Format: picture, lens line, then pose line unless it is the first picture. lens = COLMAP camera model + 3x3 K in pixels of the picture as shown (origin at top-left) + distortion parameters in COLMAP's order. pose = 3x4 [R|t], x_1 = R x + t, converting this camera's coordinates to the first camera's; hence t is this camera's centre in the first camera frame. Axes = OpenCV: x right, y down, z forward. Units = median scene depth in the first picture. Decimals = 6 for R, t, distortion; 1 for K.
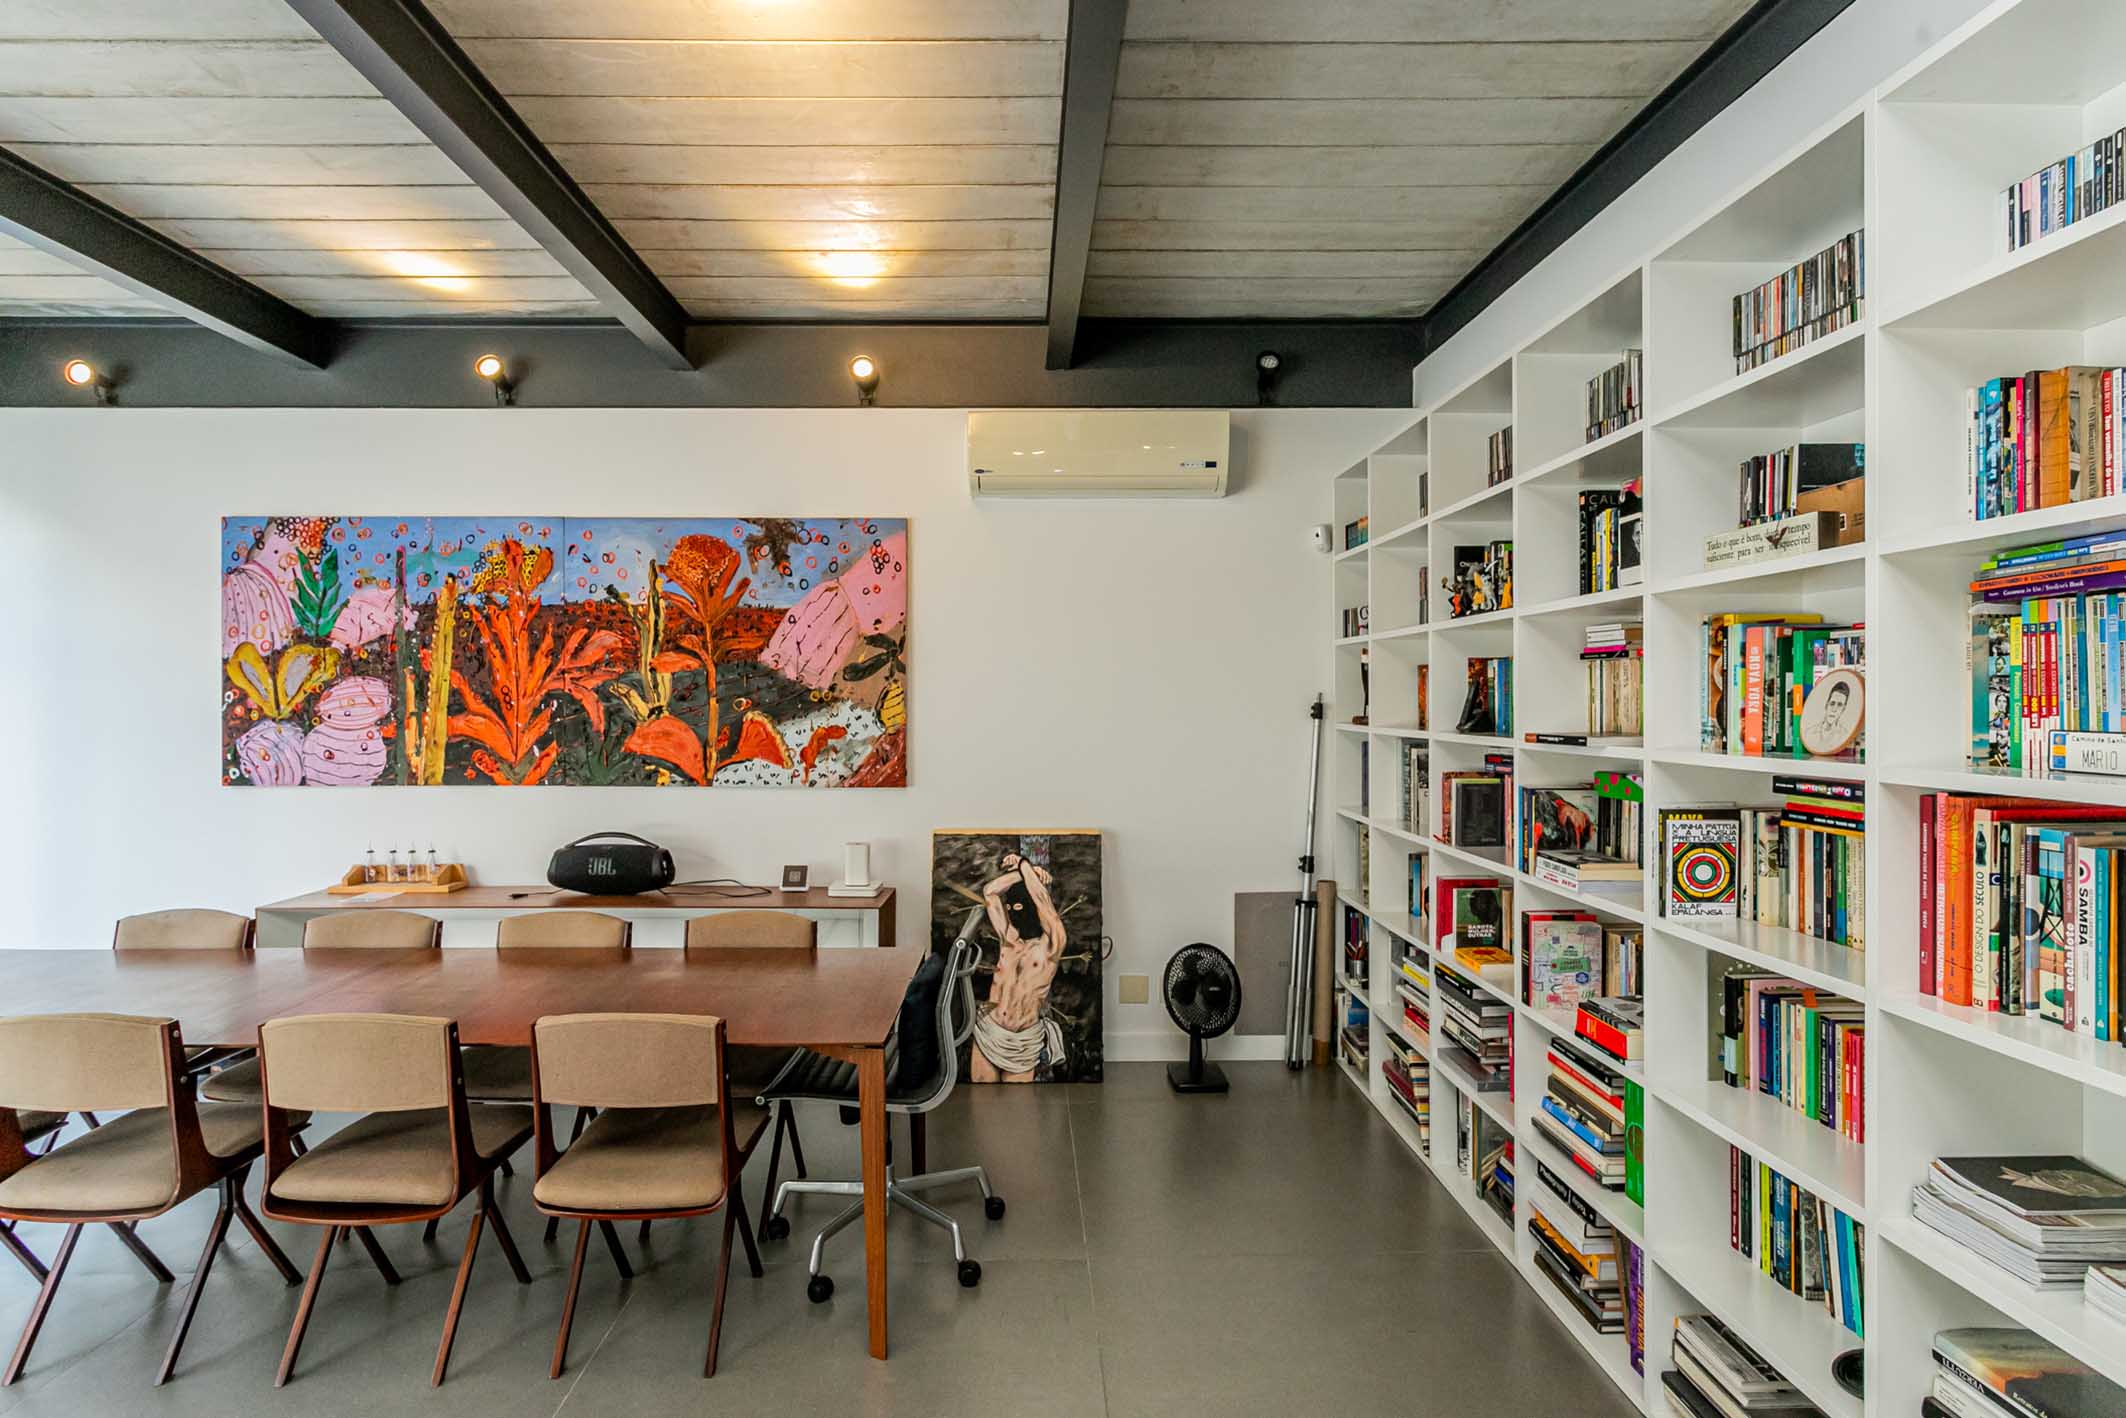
lens RADIAL K [[1129.0, 0, 1033.7], [0, 1129.0, 703.0], [0, 0, 1]] dist [-0.001824, 0.001288]
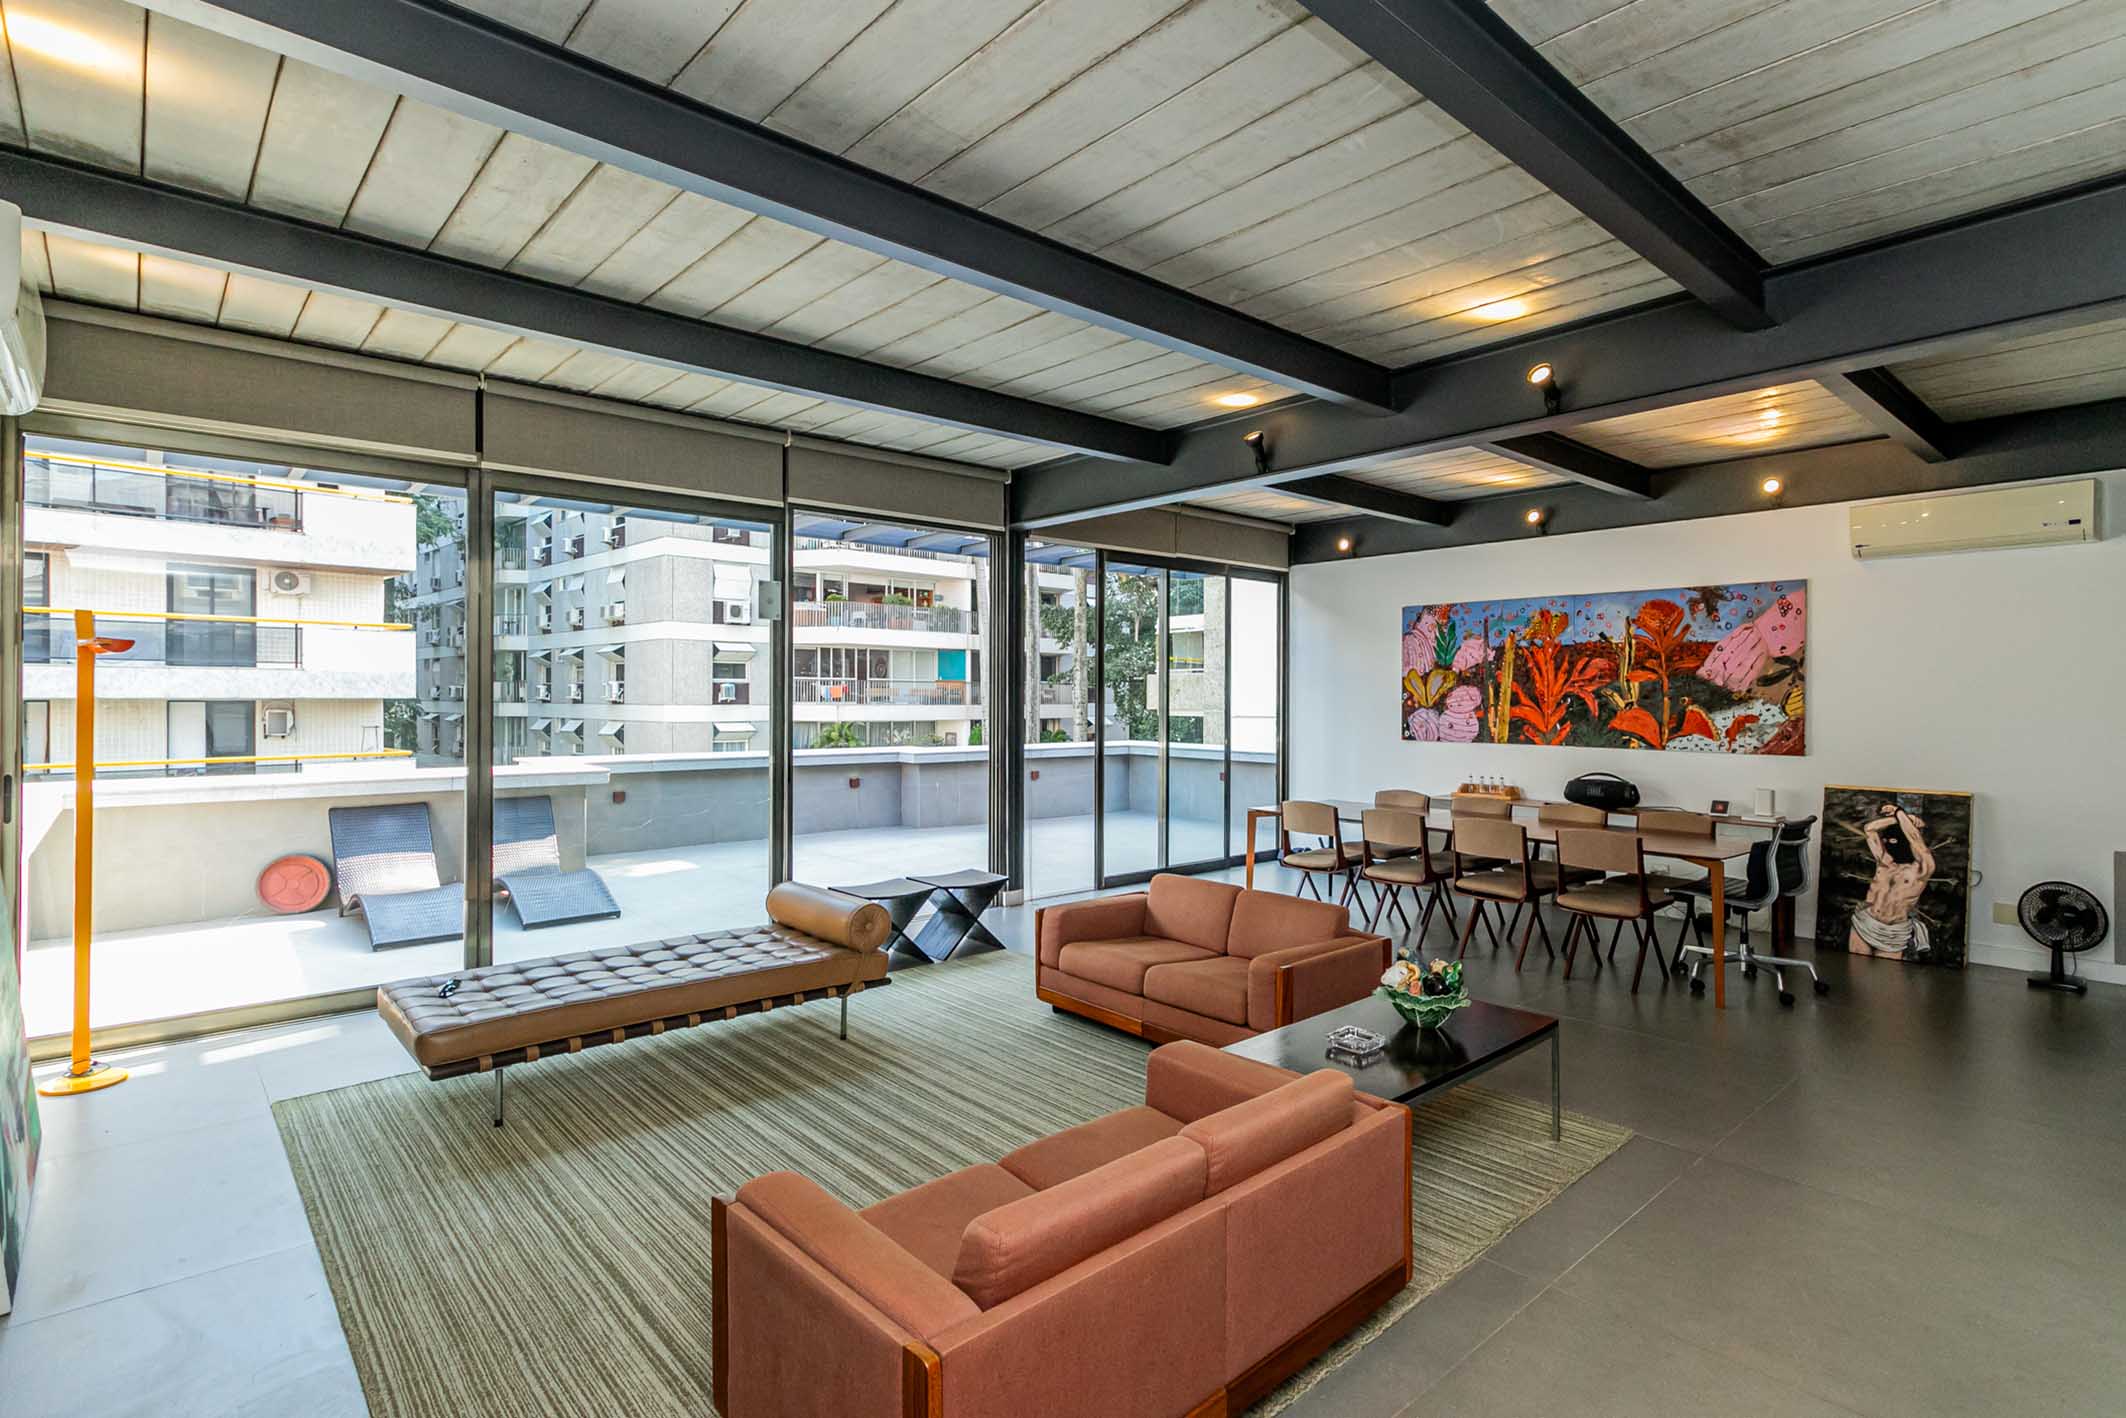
lens RADIAL K [[1038.8, 0, 1068.6], [0, 1038.8, 697.6], [0, 0, 1]] dist [0.002527, 0.000900]
pose [[0.654359, 0.002441, -0.756180, 0.301579], [-0.005756, 0.999982, -0.001752, 0.004088], [0.756162, 0.005499, 0.654361, -0.675596]]
